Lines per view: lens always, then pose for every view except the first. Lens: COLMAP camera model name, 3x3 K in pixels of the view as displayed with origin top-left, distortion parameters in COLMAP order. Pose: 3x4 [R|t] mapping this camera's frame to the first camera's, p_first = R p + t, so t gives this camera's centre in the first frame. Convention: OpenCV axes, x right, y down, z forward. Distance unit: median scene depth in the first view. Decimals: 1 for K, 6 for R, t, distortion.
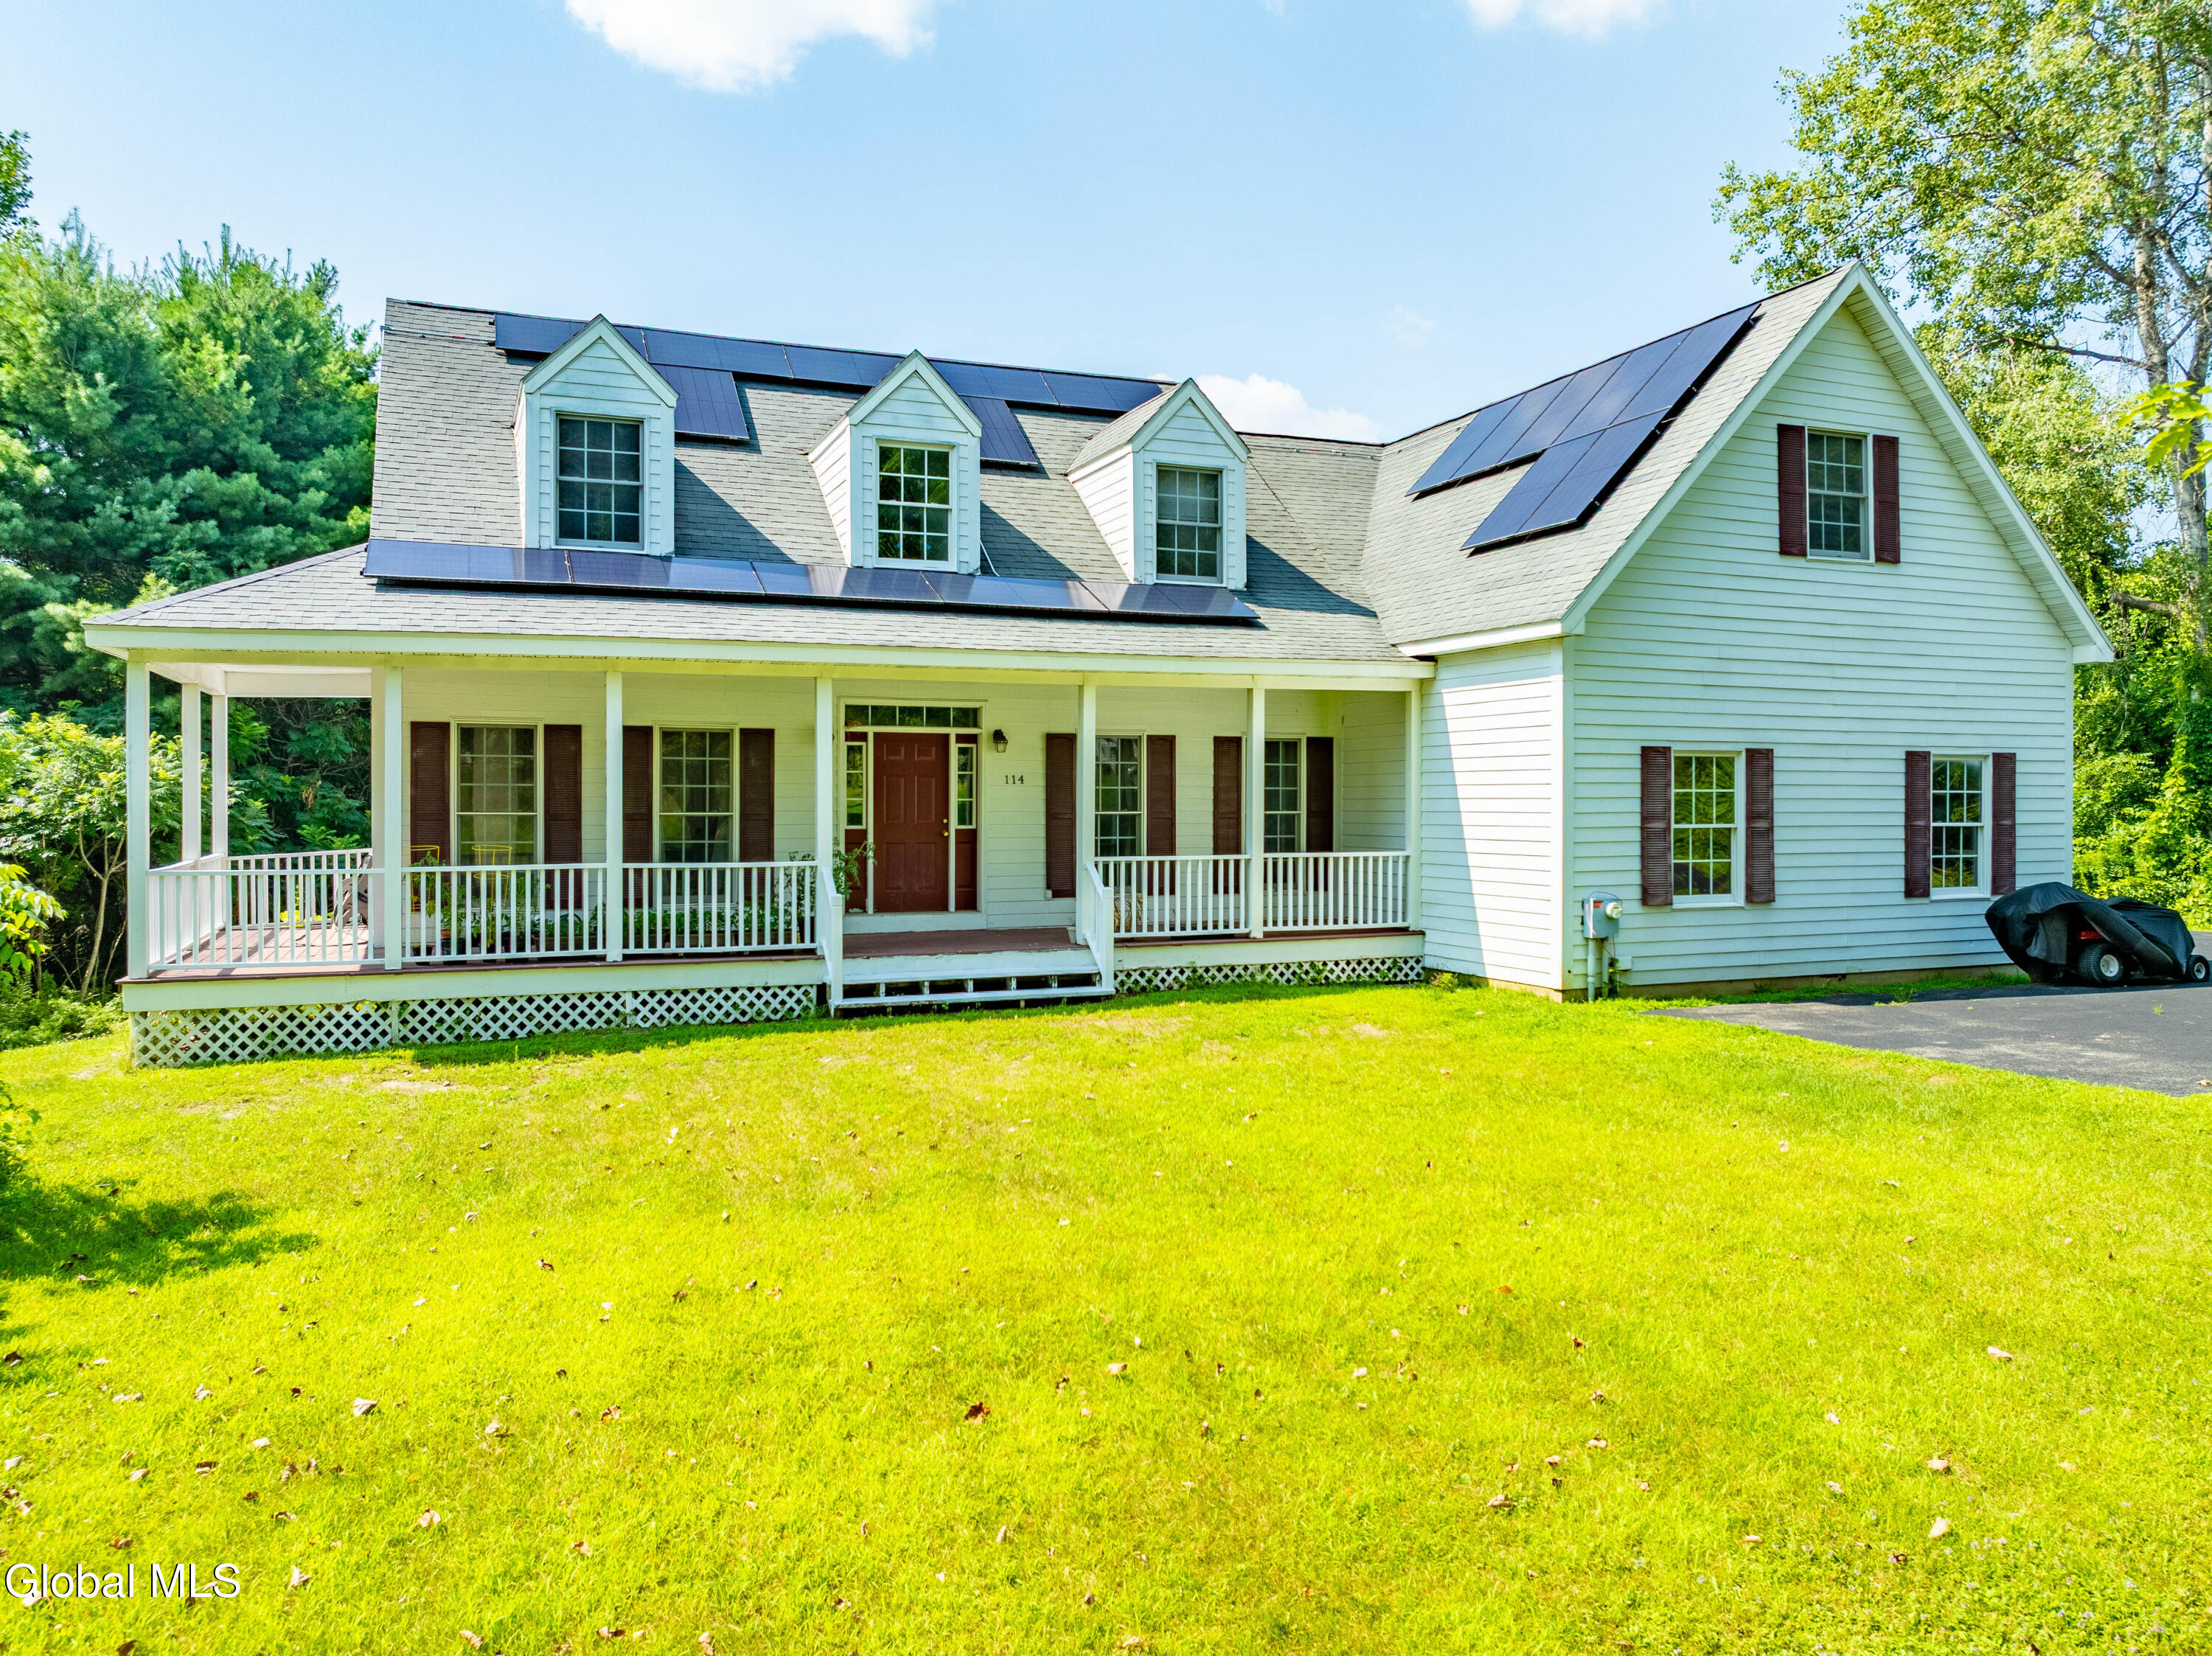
lens RADIAL K [[1555.9, 0, 1090.8], [0, 1555.9, 816.6], [0, 0, 1]] dist [-0.043960, 0.006945]
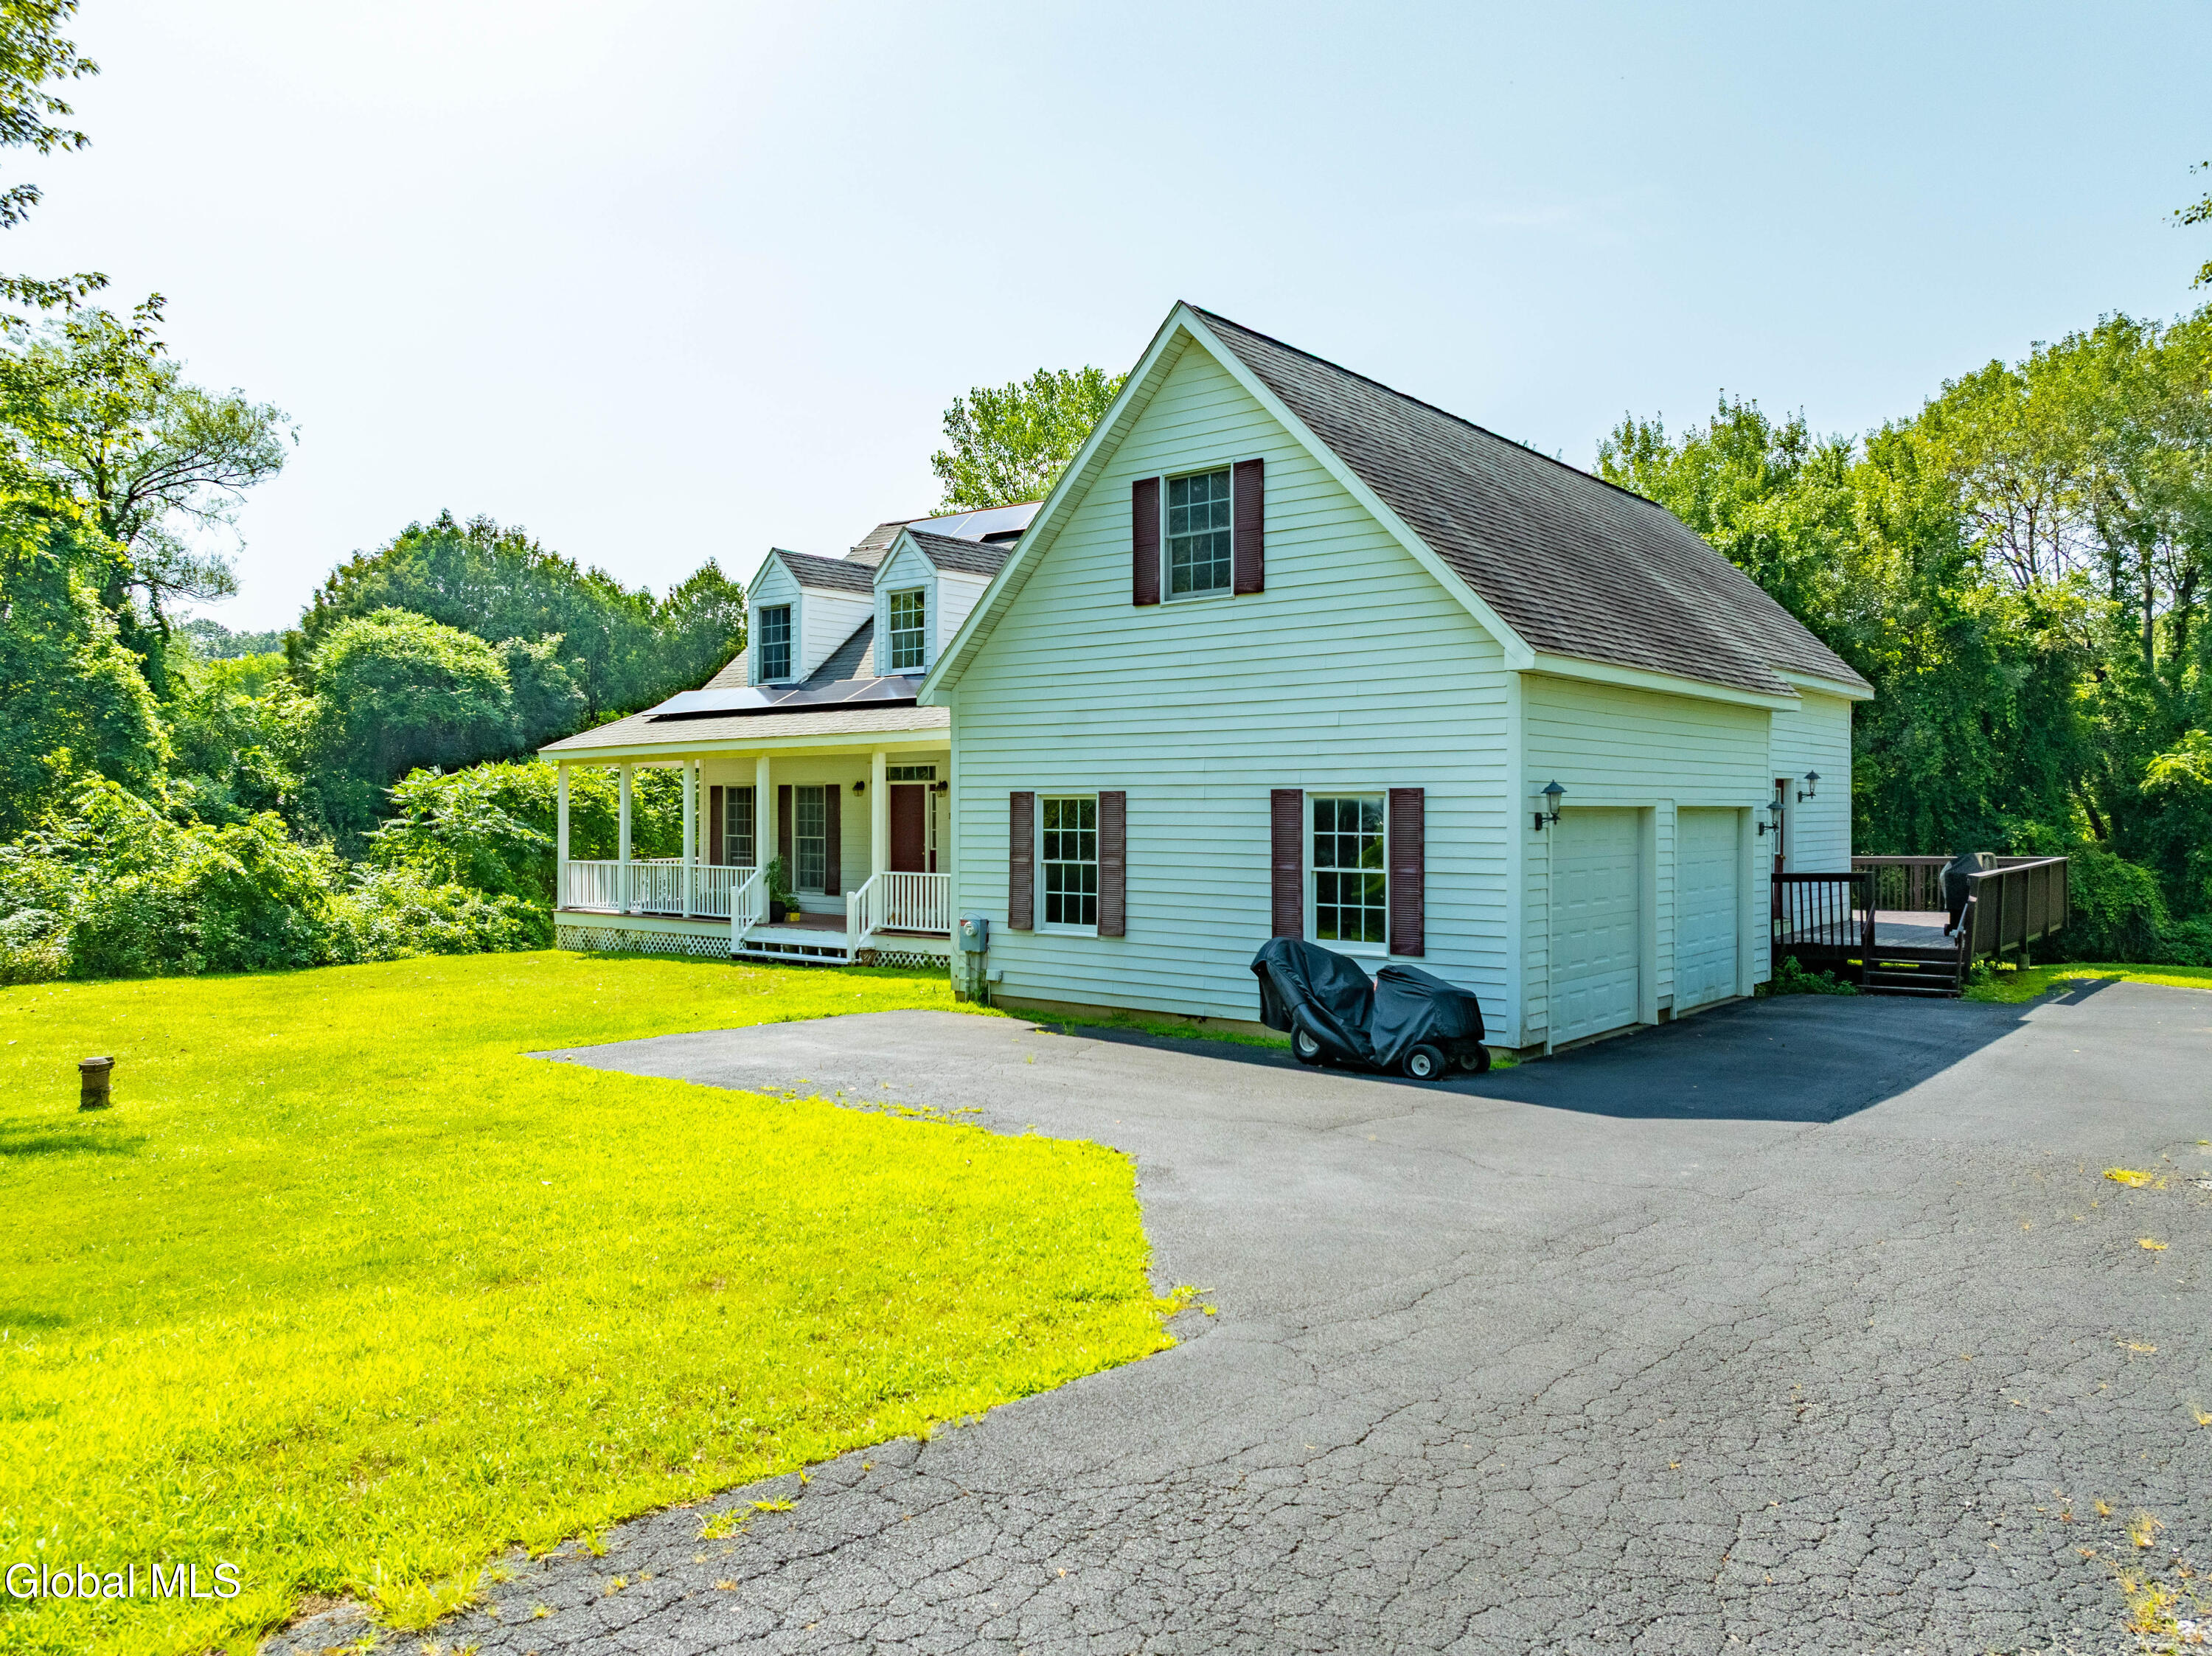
lens RADIAL K [[1555.9, 0, 1090.8], [0, 1555.9, 816.6], [0, 0, 1]] dist [-0.043960, 0.006945]
pose [[0.493284, 0.003036, -0.869863, 1.349698], [-0.010308, 0.999944, -0.002355, -0.023602], [0.869807, 0.010128, 0.493287, 0.450889]]
